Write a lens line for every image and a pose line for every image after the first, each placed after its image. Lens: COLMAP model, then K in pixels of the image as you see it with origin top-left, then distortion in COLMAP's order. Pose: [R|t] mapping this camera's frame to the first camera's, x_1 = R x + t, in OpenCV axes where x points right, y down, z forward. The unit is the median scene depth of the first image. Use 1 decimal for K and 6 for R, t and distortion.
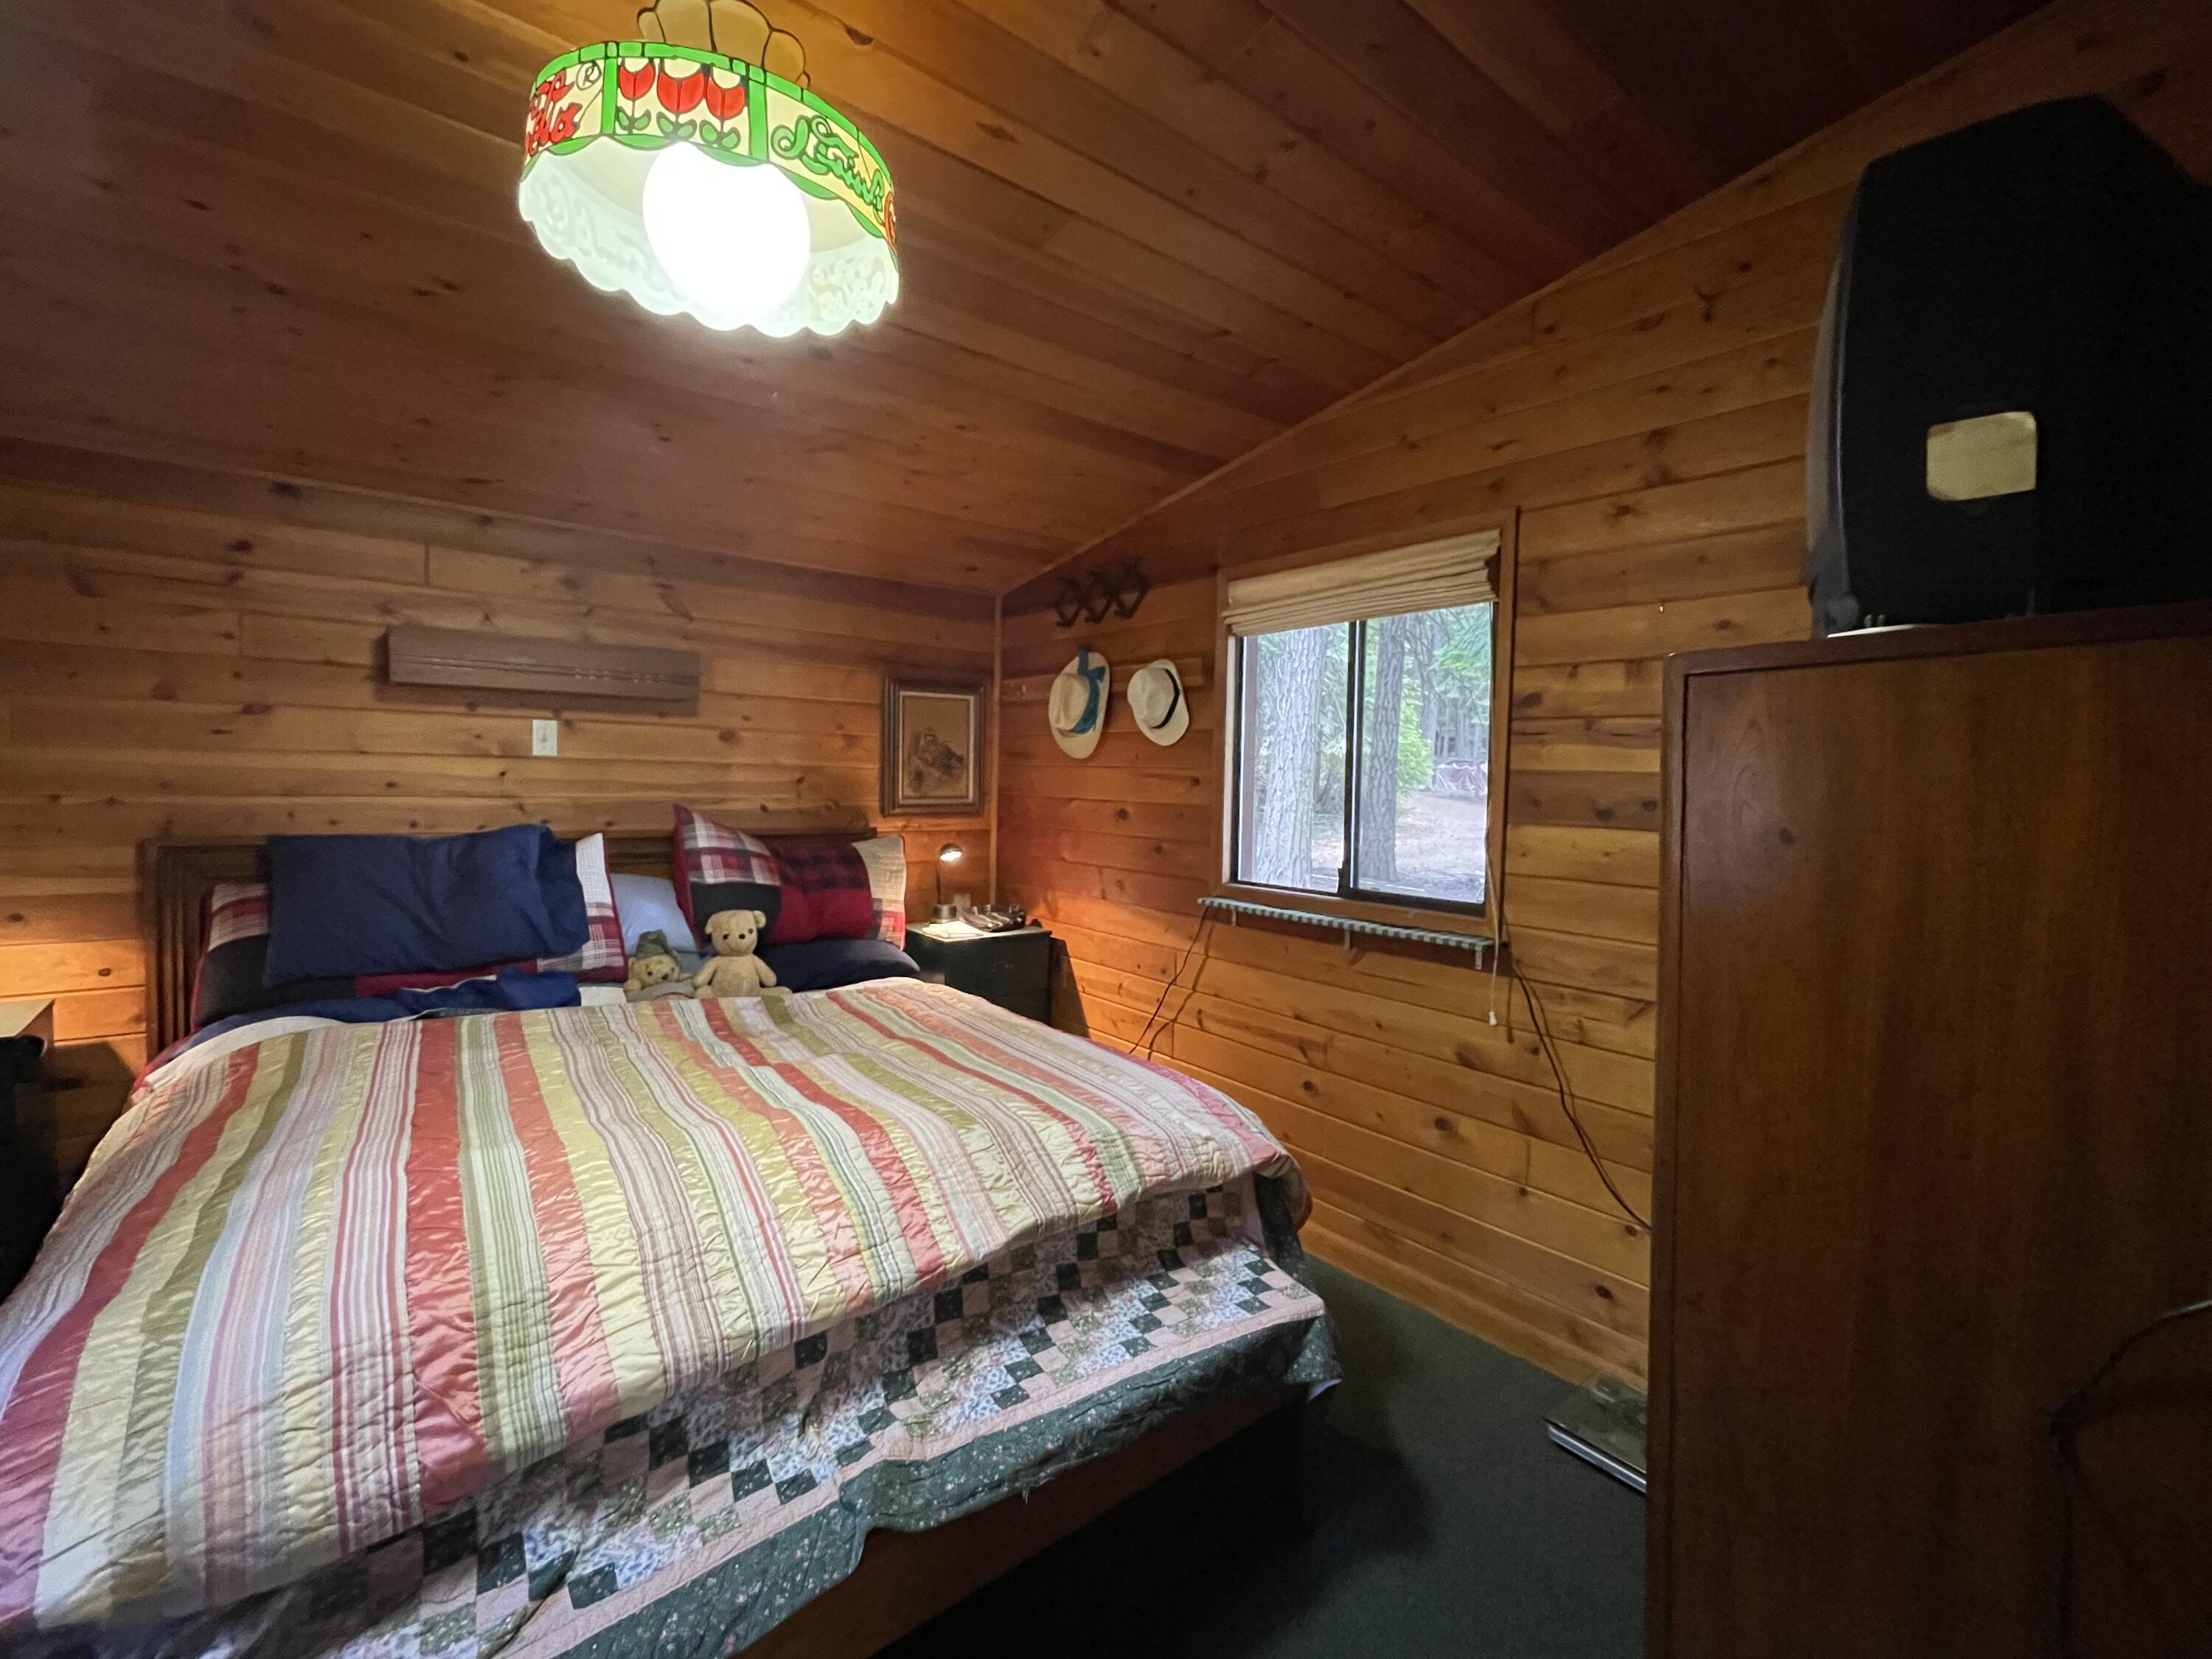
lens RADIAL K [[975.7, 0, 1106.0], [0, 975.7, 829.5], [0, 0, 1]] dist [-0.000230, -0.000090]
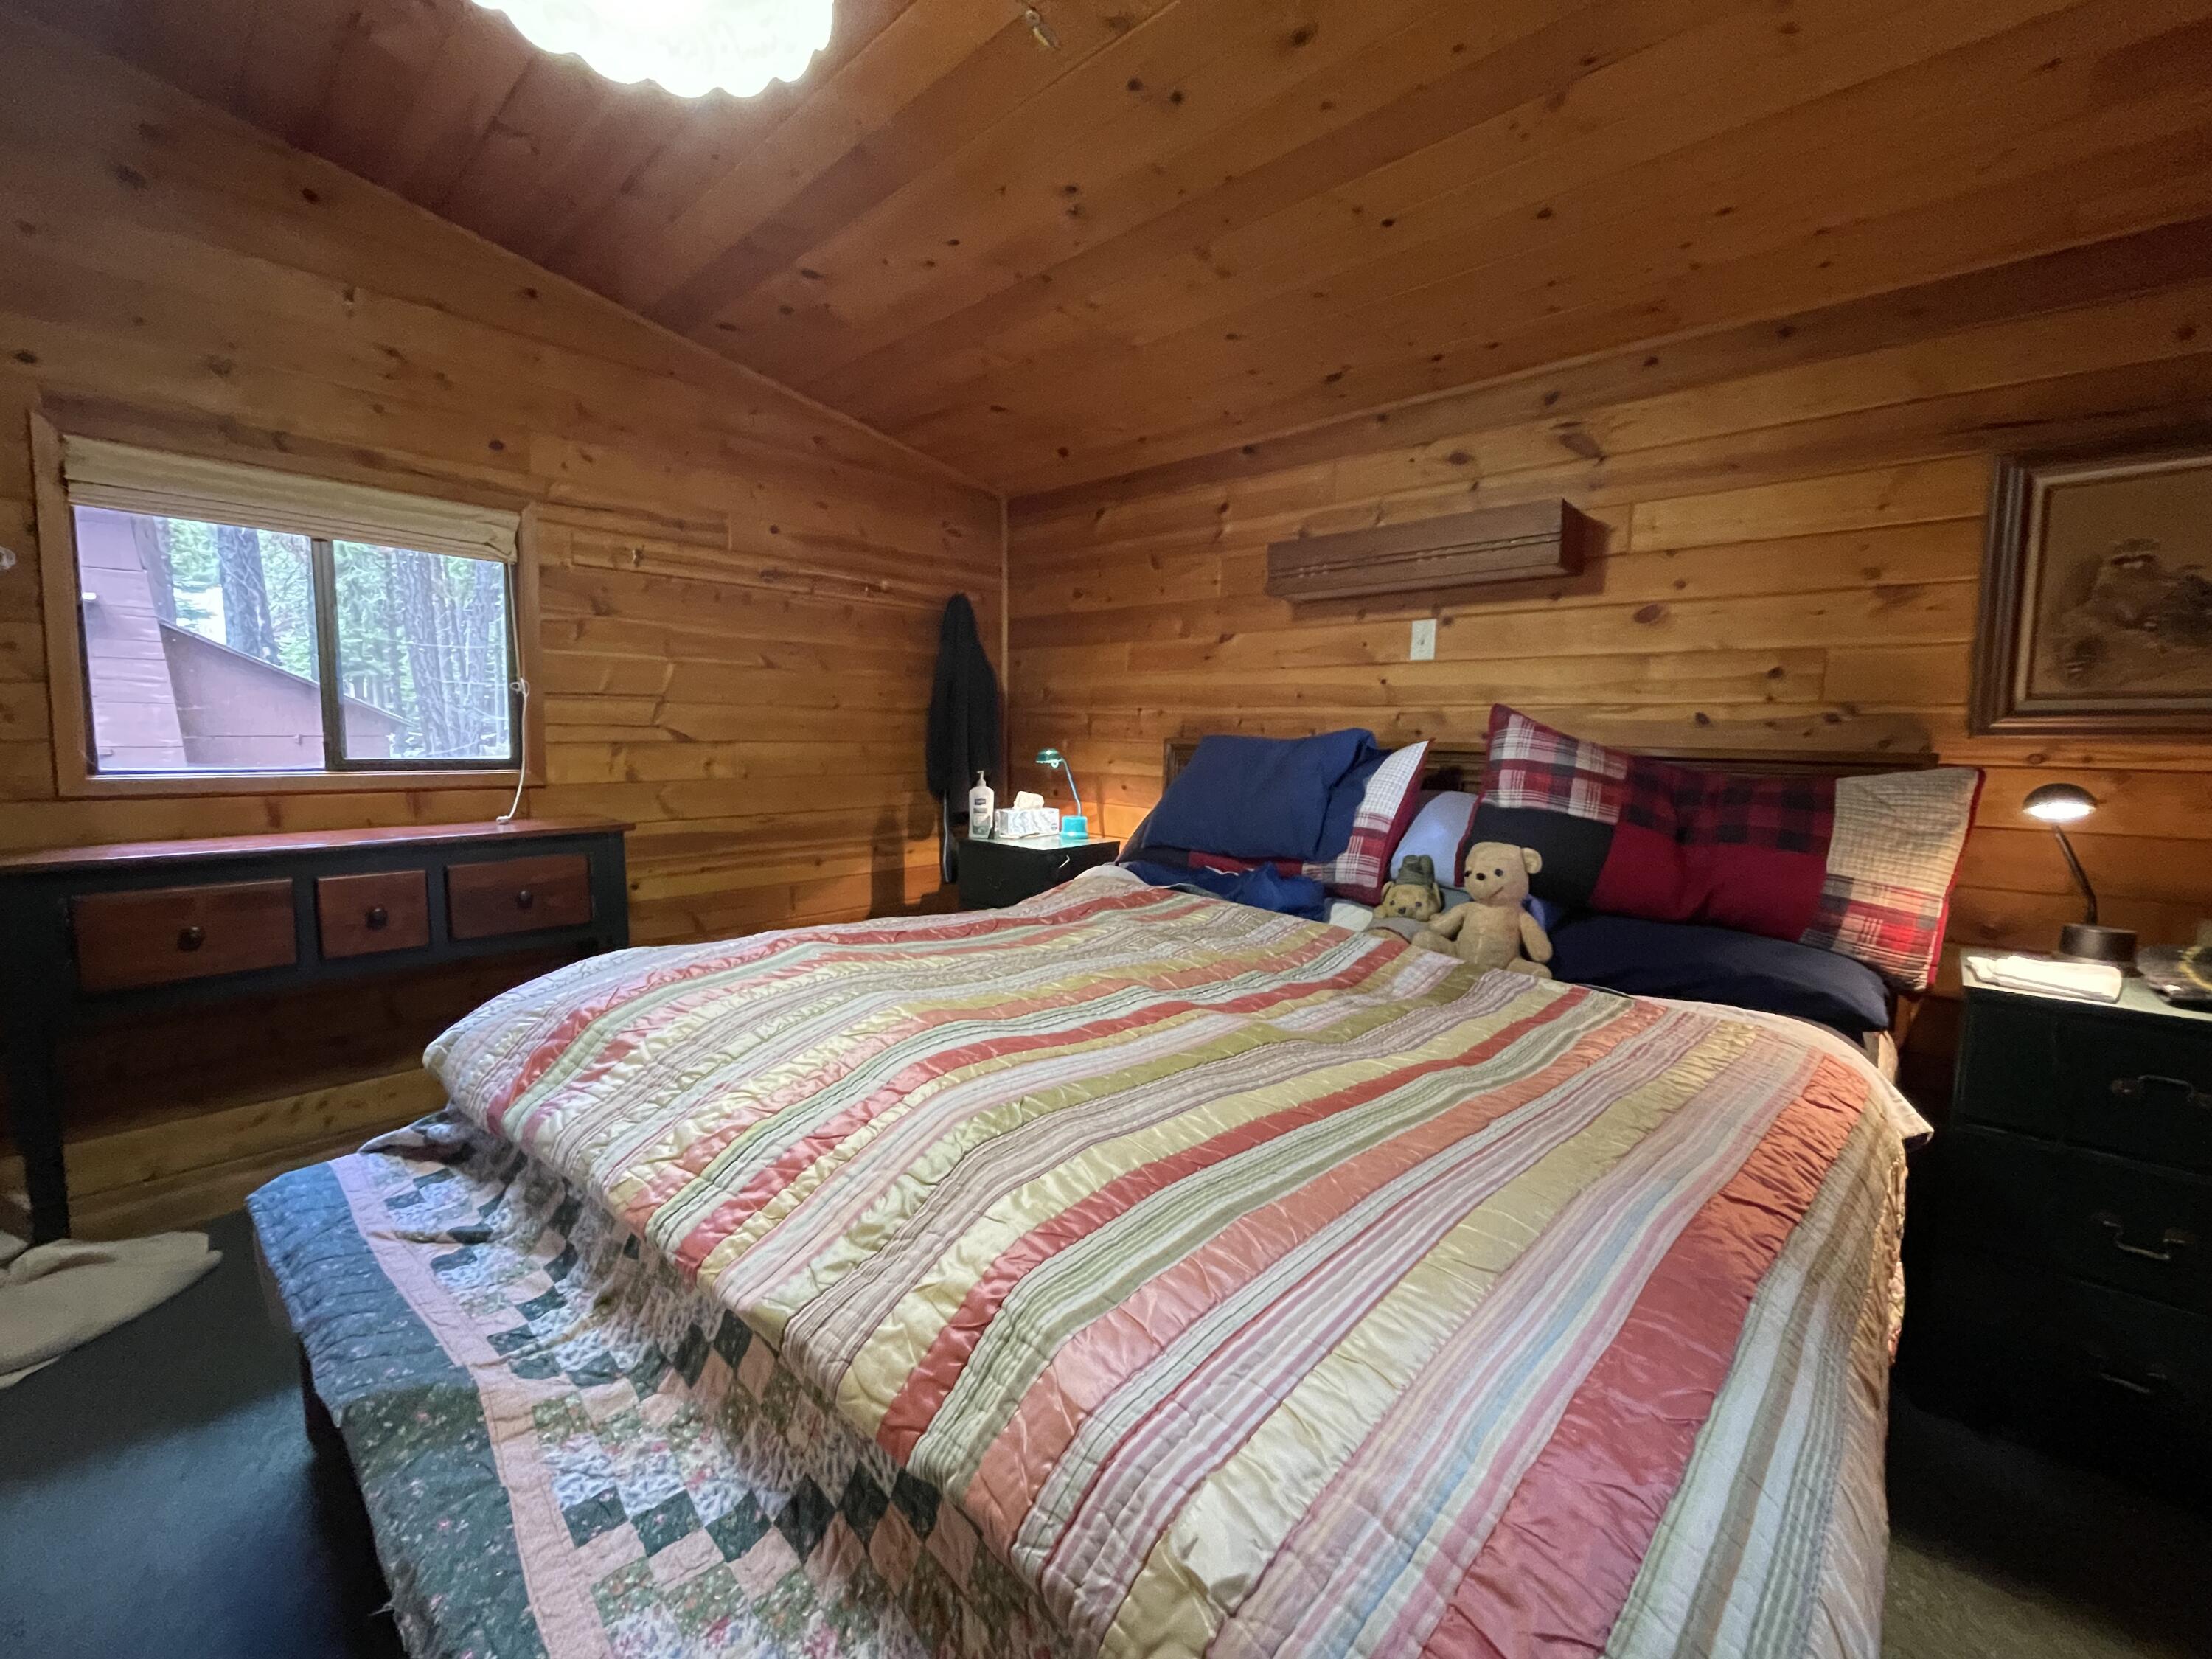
lens RADIAL K [[897.6, 0, 1100.2], [0, 897.6, 820.7], [0, 0, 1]] dist [-0.002197, -0.000122]
pose [[0.133251, 0.069040, -0.988675, 0.237699], [-0.074482, 0.995447, 0.059474, 0.049318], [0.988280, 0.065713, 0.137786, 0.618817]]
